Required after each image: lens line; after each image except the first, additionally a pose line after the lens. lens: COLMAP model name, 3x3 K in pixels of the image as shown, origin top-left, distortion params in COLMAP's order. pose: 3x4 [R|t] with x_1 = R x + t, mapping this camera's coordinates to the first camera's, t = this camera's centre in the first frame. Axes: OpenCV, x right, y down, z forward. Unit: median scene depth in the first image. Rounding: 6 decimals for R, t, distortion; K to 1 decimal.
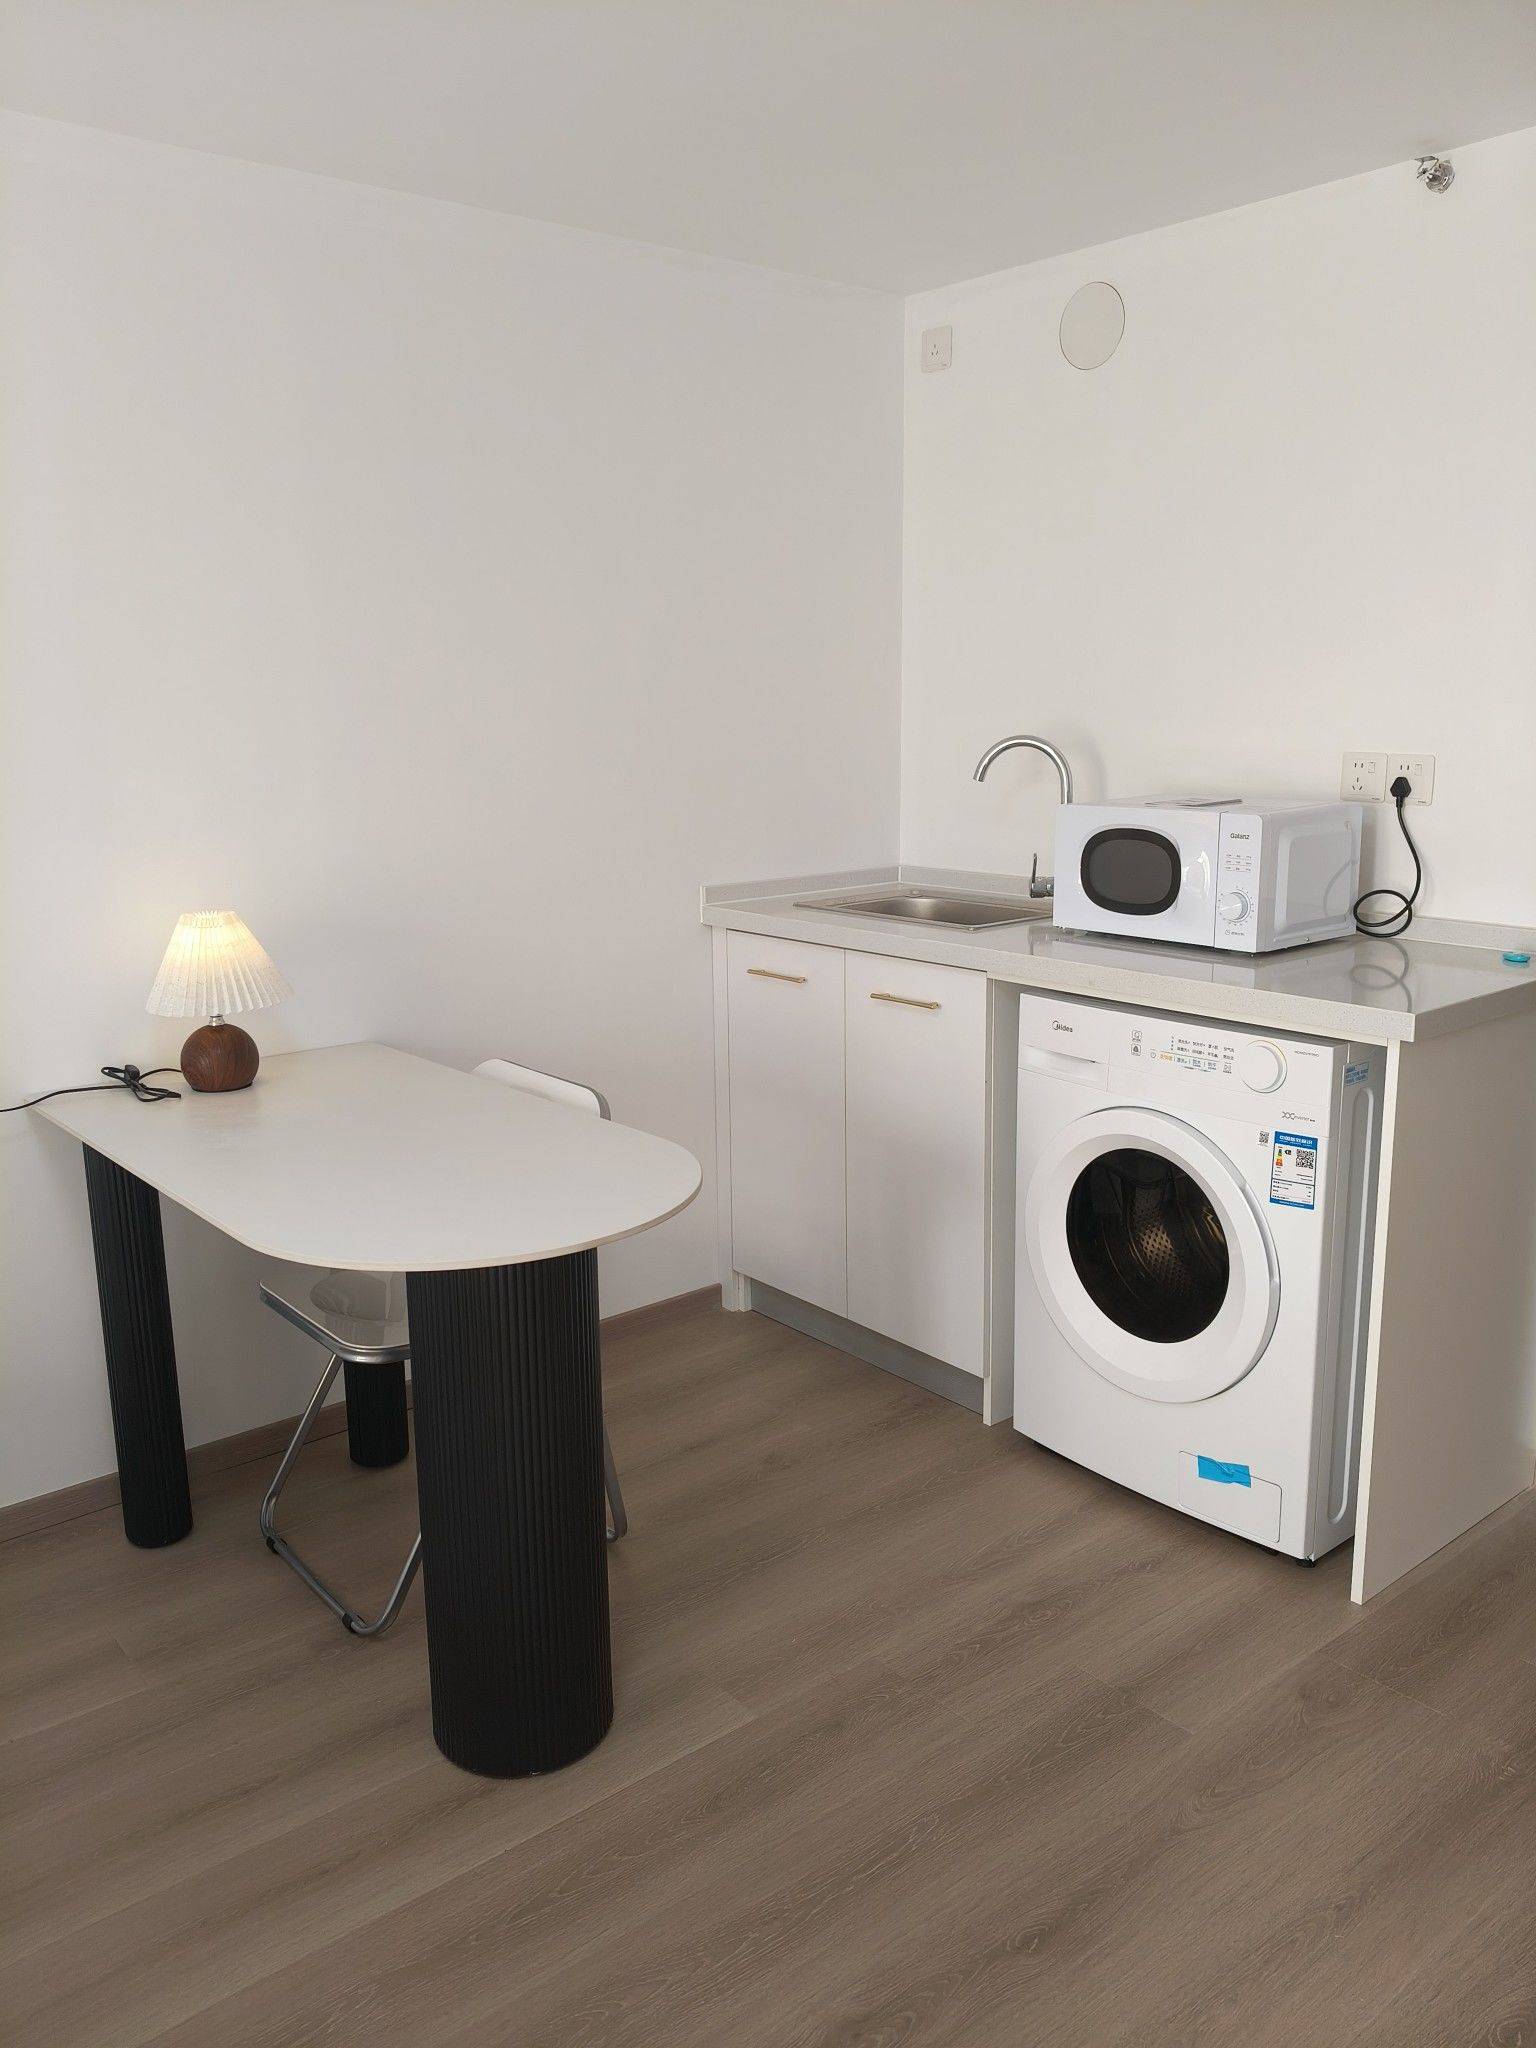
lens RADIAL K [[1584.9, 0, 775.6], [0, 1584.9, 1024.7], [0, 0, 1]] dist [-0.002170, -0.005183]
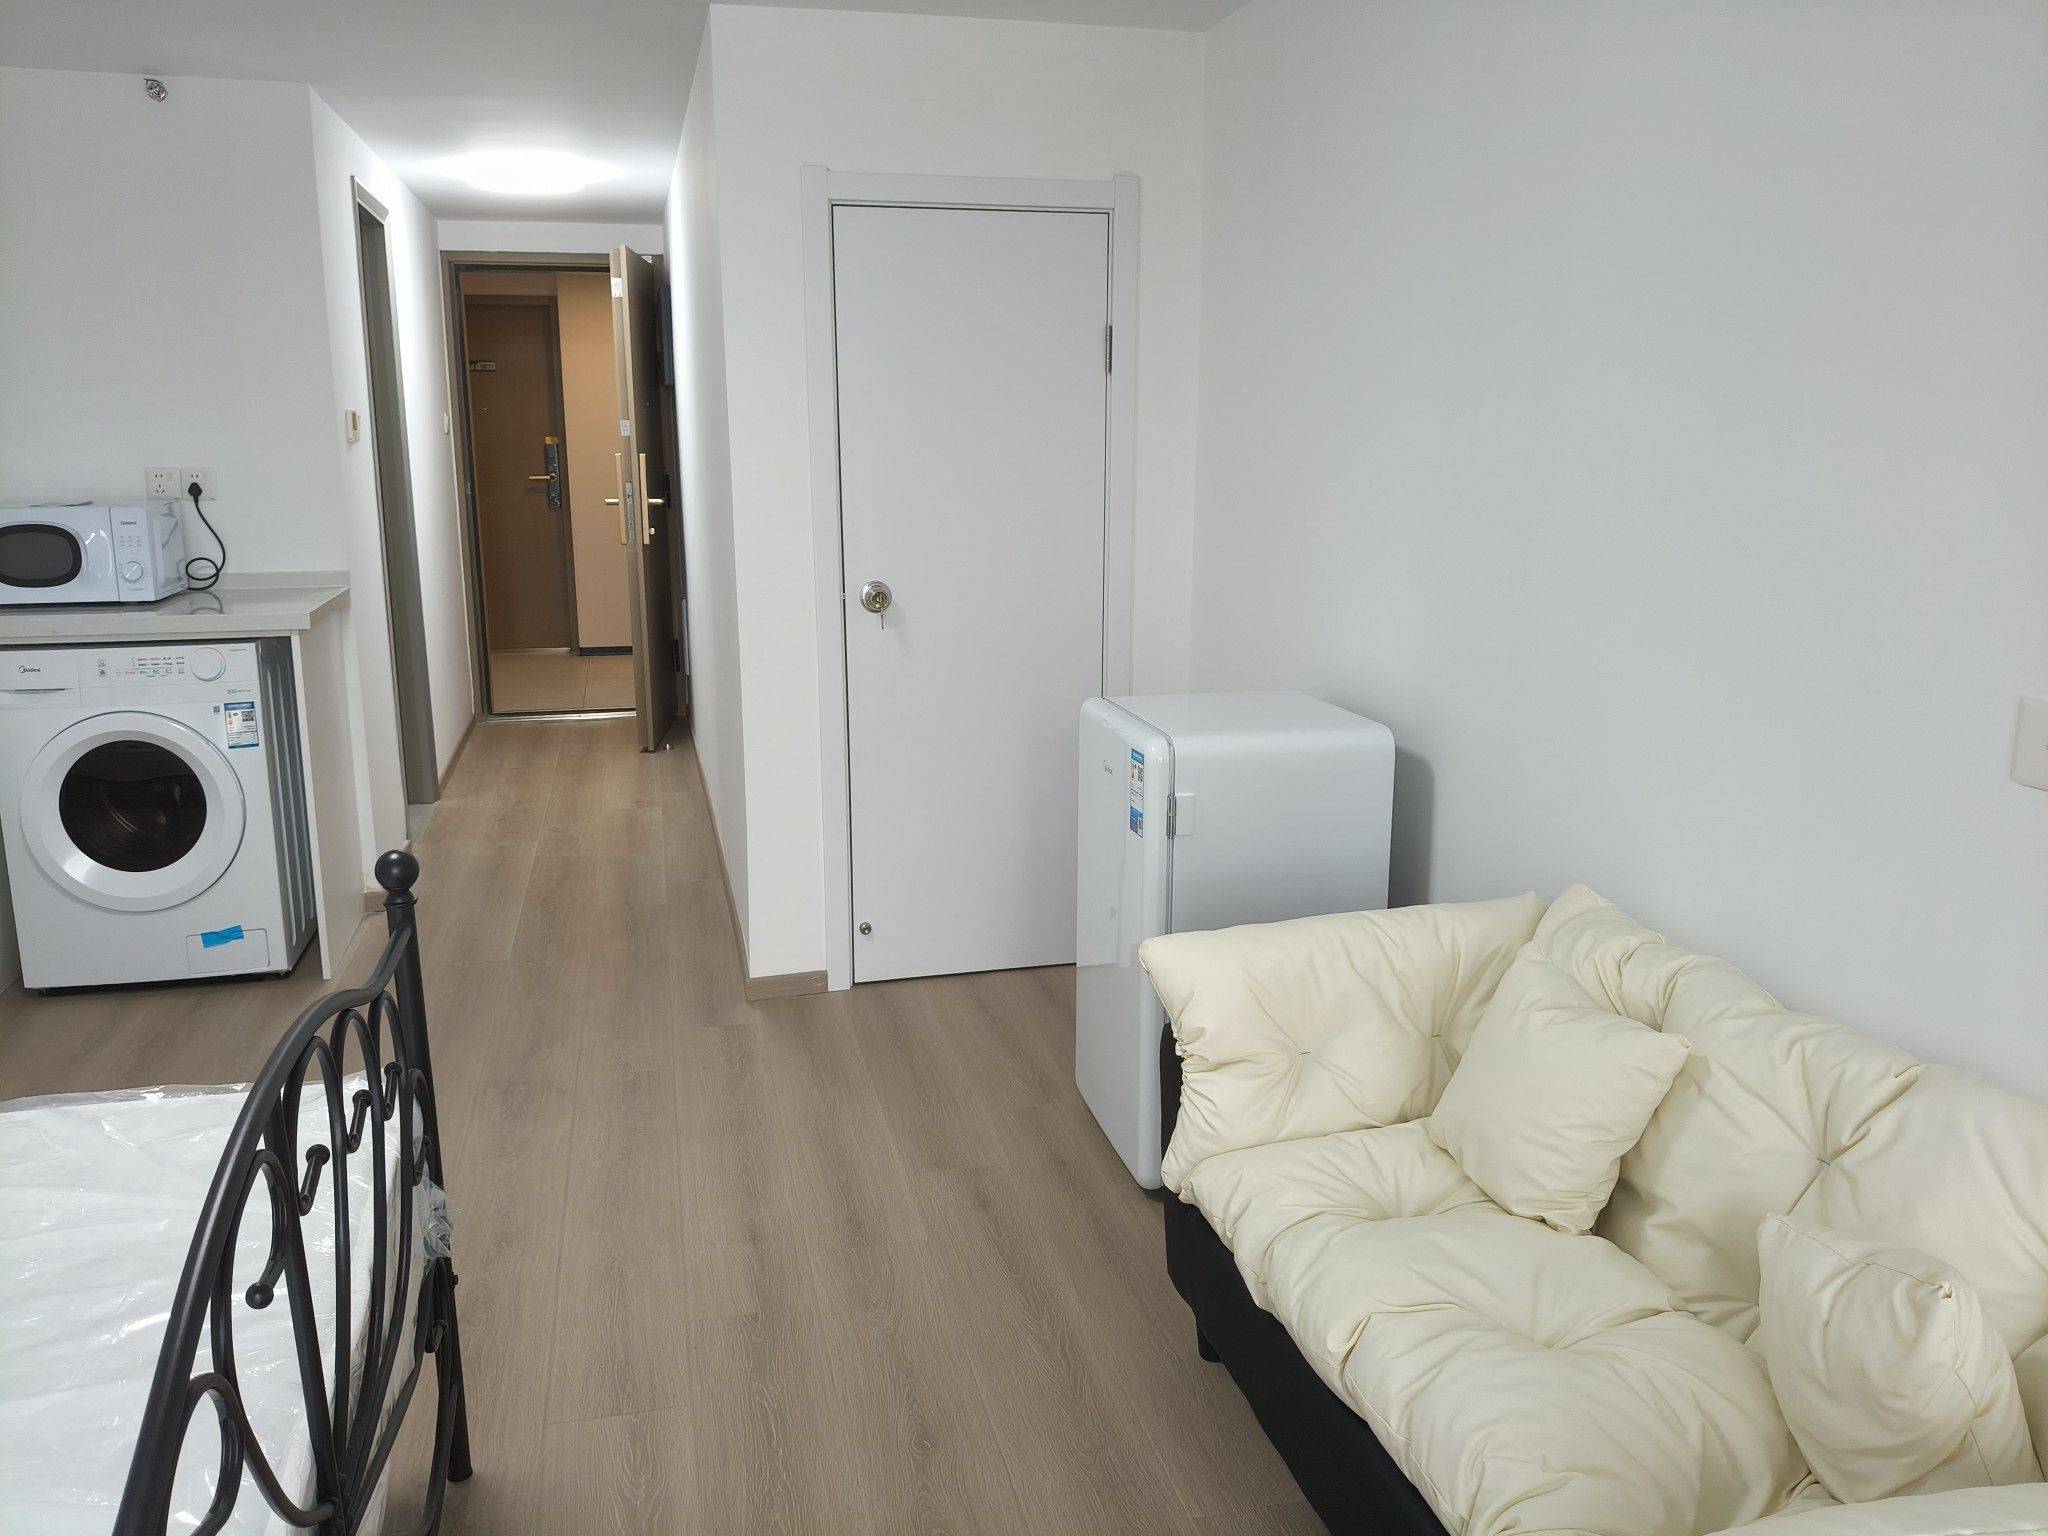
lens RADIAL K [[1584.9, 0, 1024.1], [0, 1584.9, 765.8], [0, 0, 1]] dist [-0.002170, -0.005183]
pose [[0.451761, -0.180832, 0.873620, -0.669007], [0.176197, 0.978039, 0.111332, 0.086334], [-0.874566, 0.103633, 0.473702, -0.415348]]
